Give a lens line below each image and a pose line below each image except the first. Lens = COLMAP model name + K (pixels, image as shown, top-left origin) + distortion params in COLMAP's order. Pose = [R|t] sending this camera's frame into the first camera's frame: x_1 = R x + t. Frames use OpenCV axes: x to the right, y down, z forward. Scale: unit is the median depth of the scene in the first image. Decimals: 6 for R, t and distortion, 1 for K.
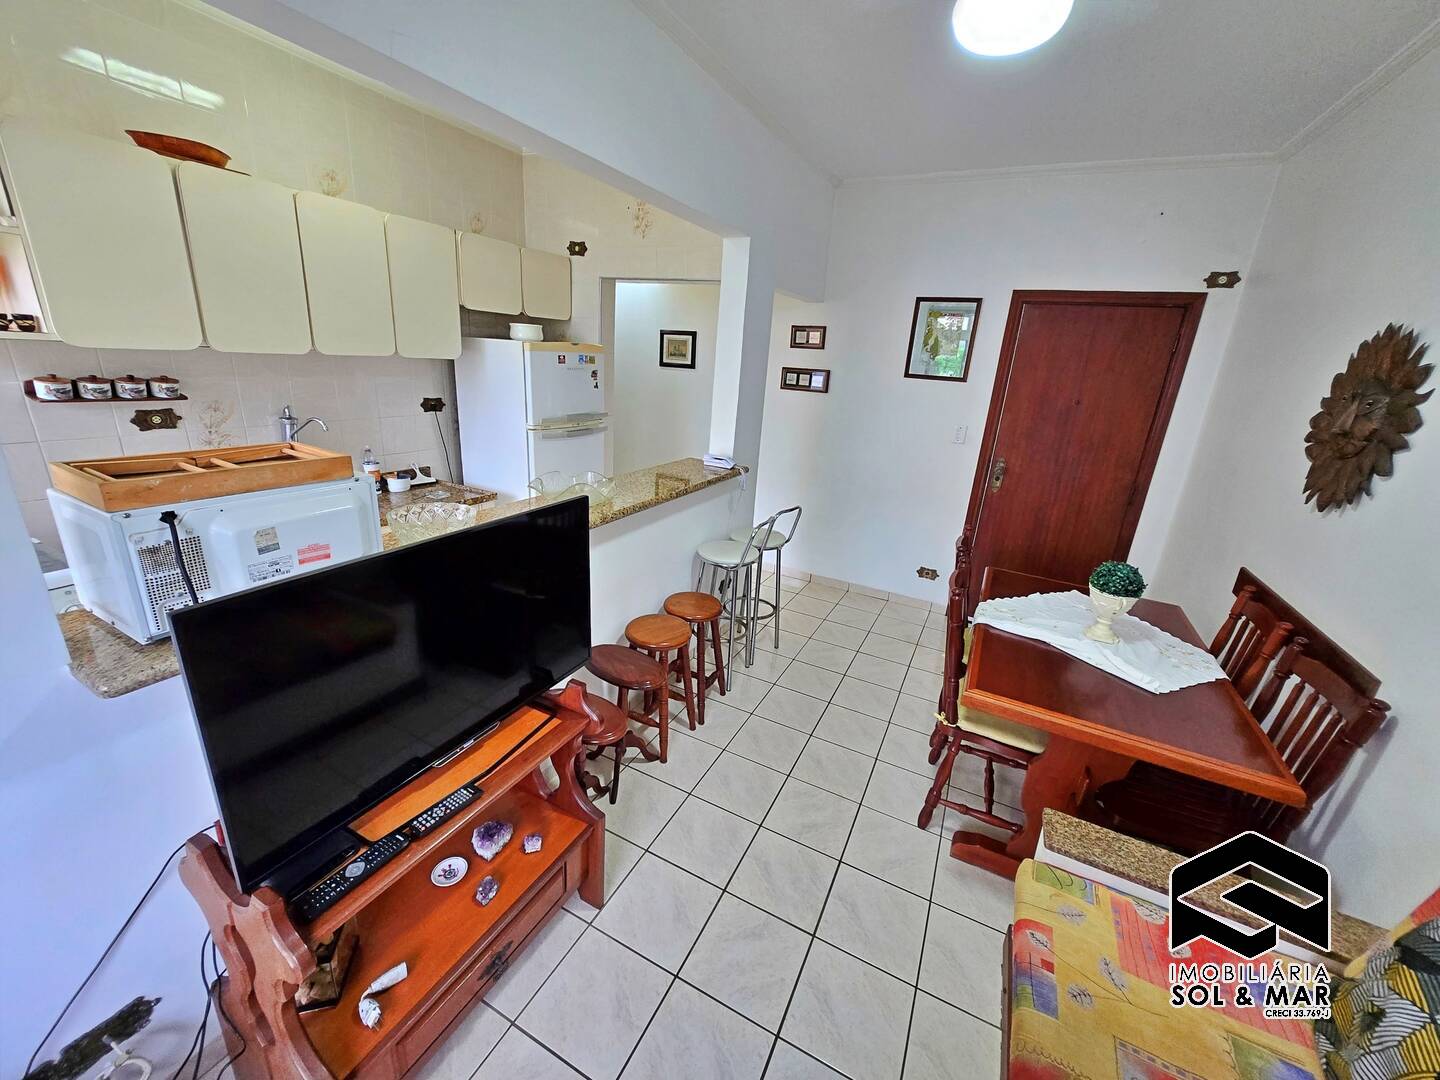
lens RADIAL K [[575.9, 0, 725.7], [0, 575.9, 533.8], [0, 0, 1]] dist [-0.009143, 0.000029]
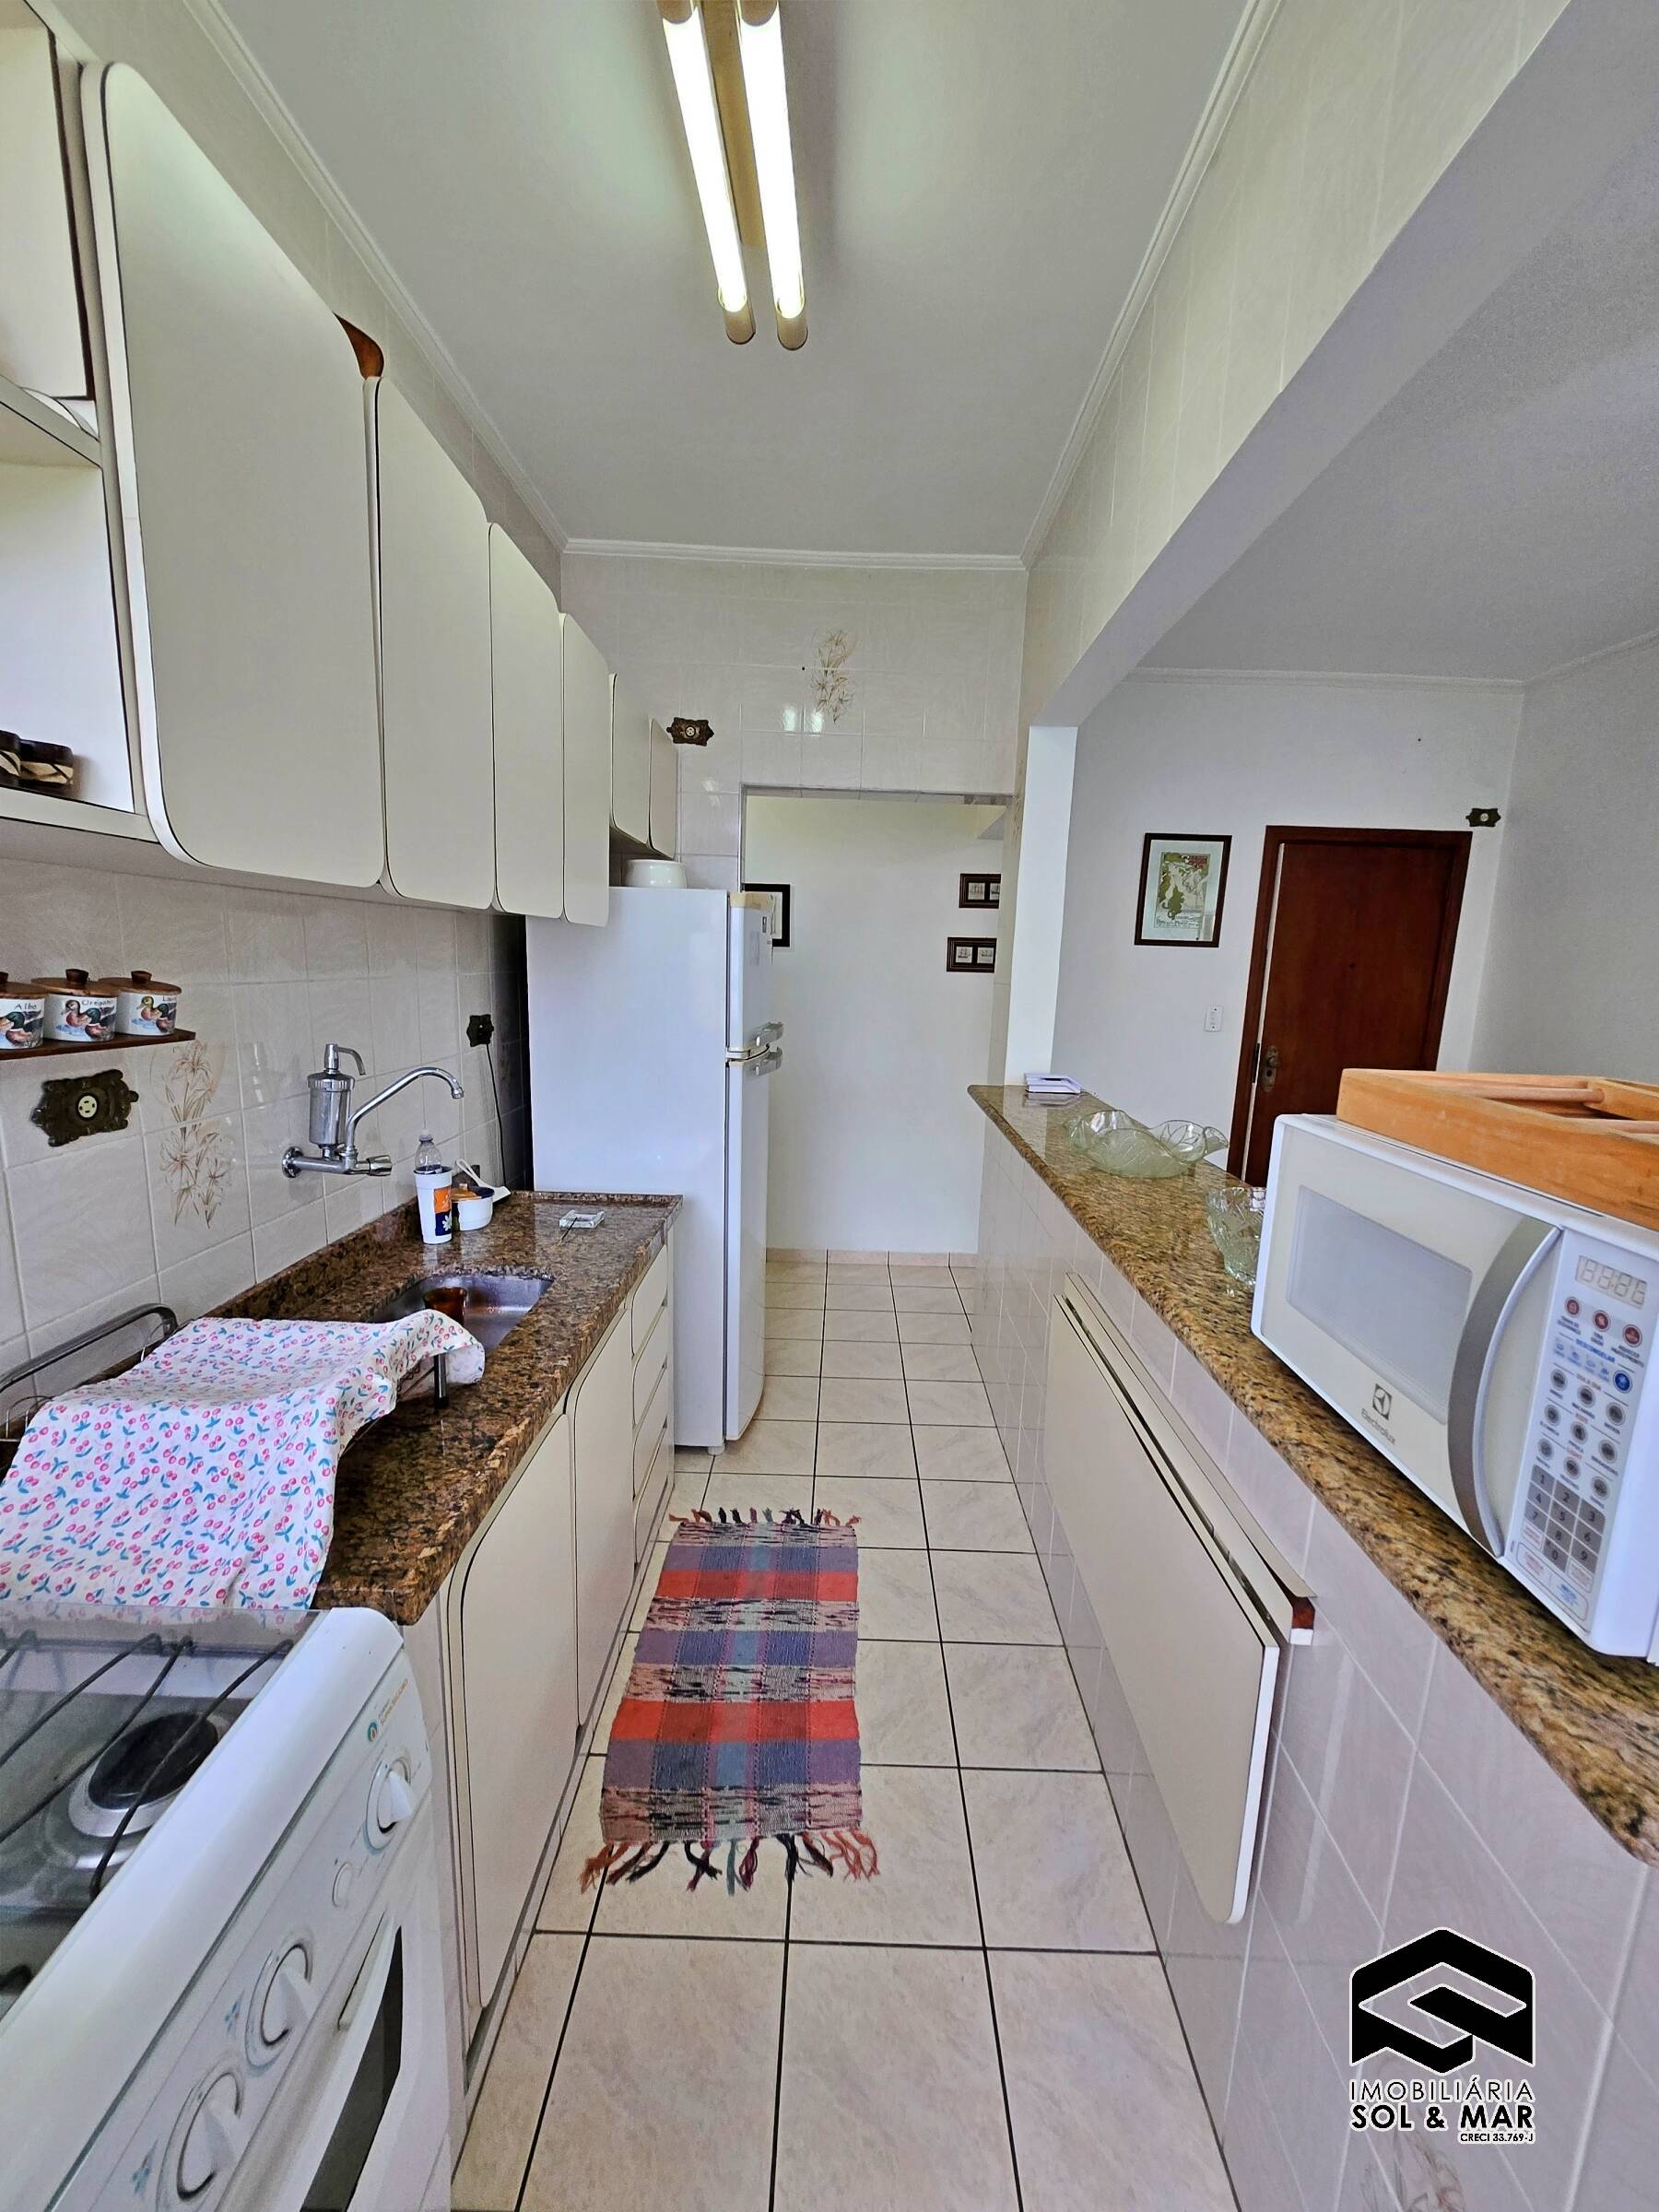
lens RADIAL K [[884.6, 0, 838.9], [0, 884.6, 1112.8], [0, 0, 1]] dist [-0.009143, 0.000029]
pose [[0.889571, -0.116482, 0.441696, -0.559981], [0.163742, 0.983997, -0.070280, -0.060916], [-0.426441, 0.134843, 0.894408, 0.246735]]
